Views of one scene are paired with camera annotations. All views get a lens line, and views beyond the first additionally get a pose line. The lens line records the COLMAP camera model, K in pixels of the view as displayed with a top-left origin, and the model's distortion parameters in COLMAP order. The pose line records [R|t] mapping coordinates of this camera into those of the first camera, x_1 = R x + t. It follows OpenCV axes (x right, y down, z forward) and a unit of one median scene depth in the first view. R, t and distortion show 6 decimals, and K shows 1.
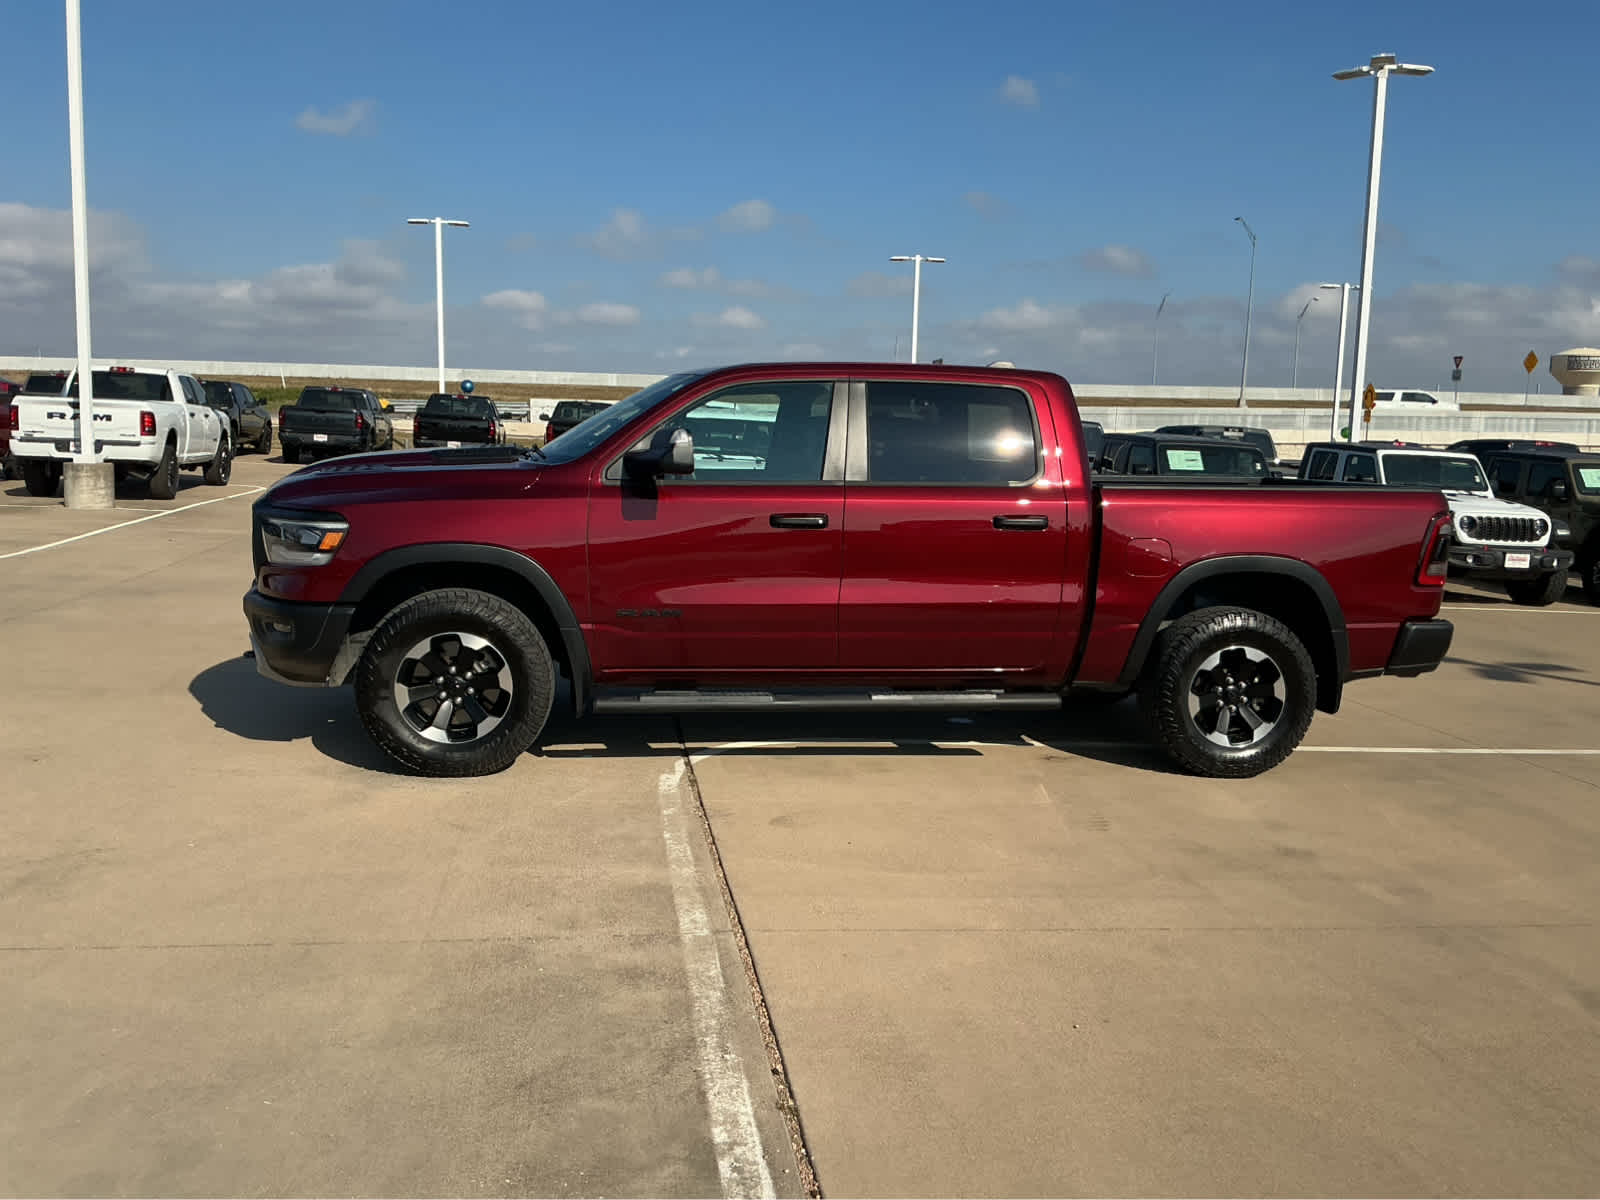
lens RADIAL K [[1328.8, 0, 799.1], [0, 1328.8, 583.6], [0, 0, 1]] dist [0.093398, -0.176267]
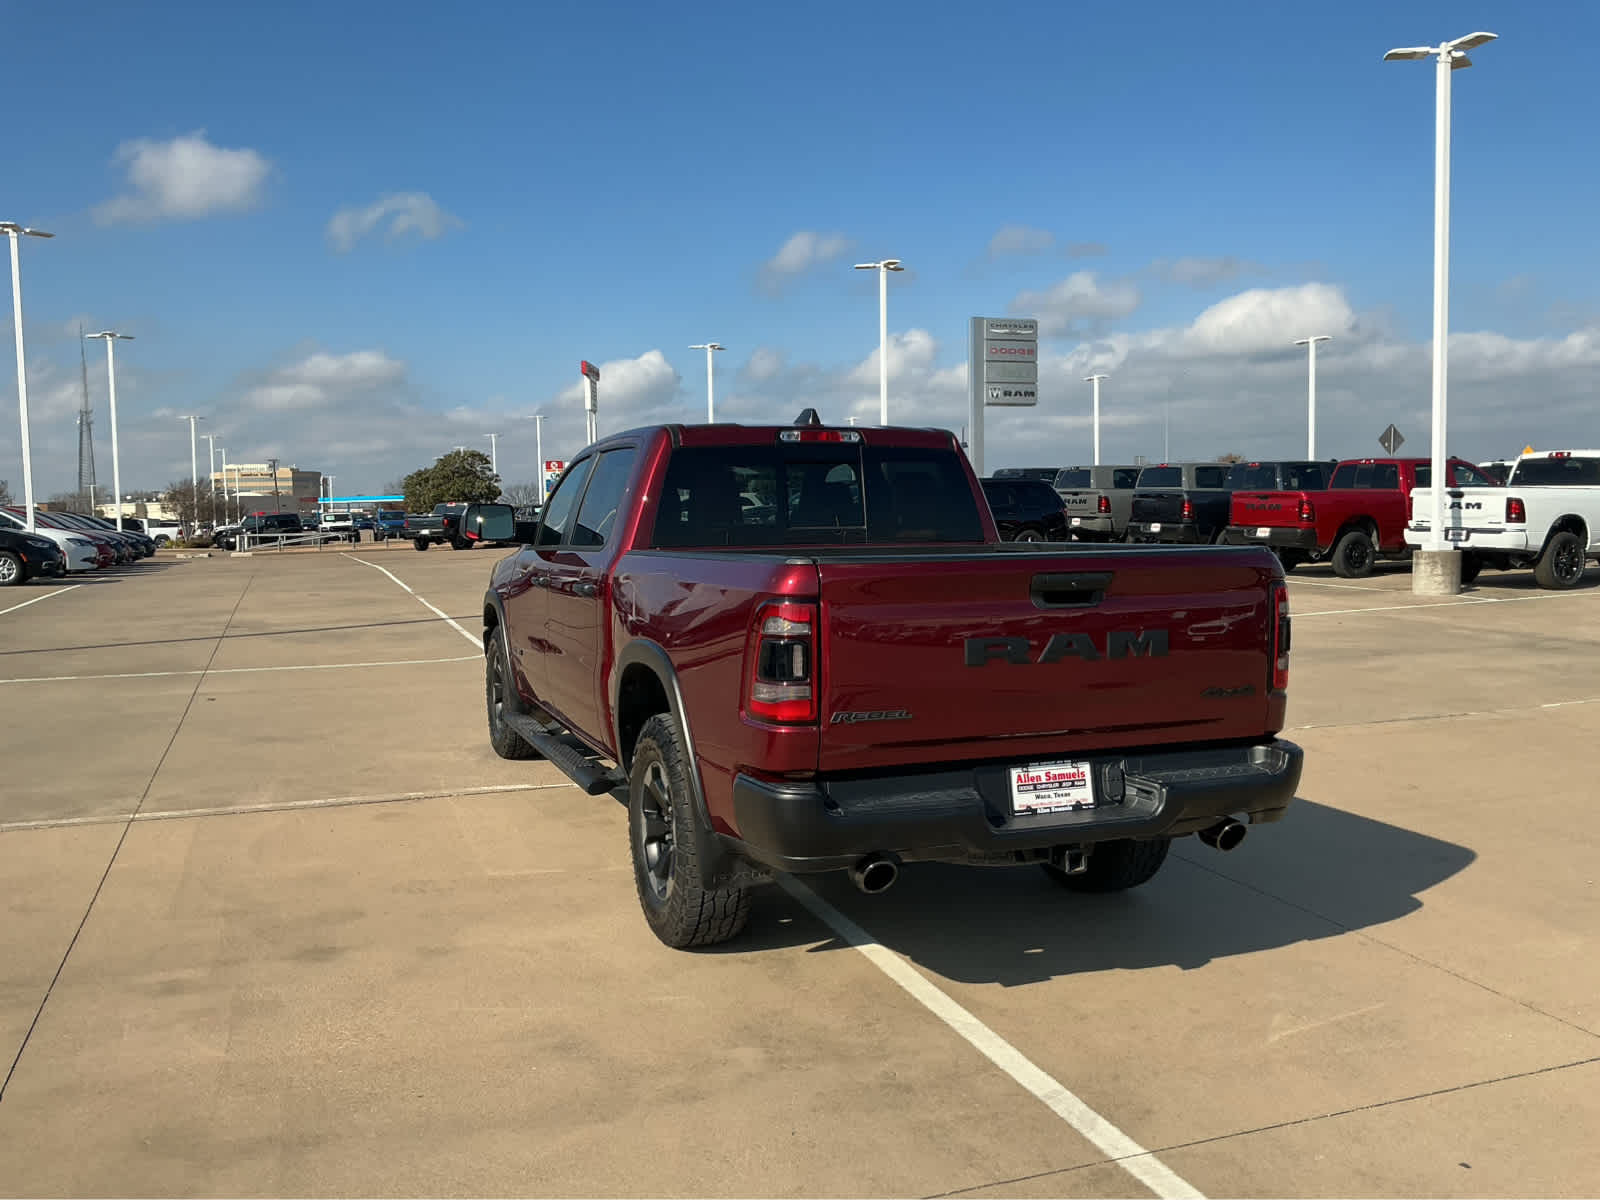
lens RADIAL K [[1328.8, 0, 799.1], [0, 1328.8, 583.6], [0, 0, 1]] dist [0.093398, -0.176267]
pose [[0.216982, 0.022851, -0.975908, 0.356505], [-0.094330, 0.995538, 0.002337, -0.020653], [0.971607, 0.091550, 0.218169, 0.299776]]
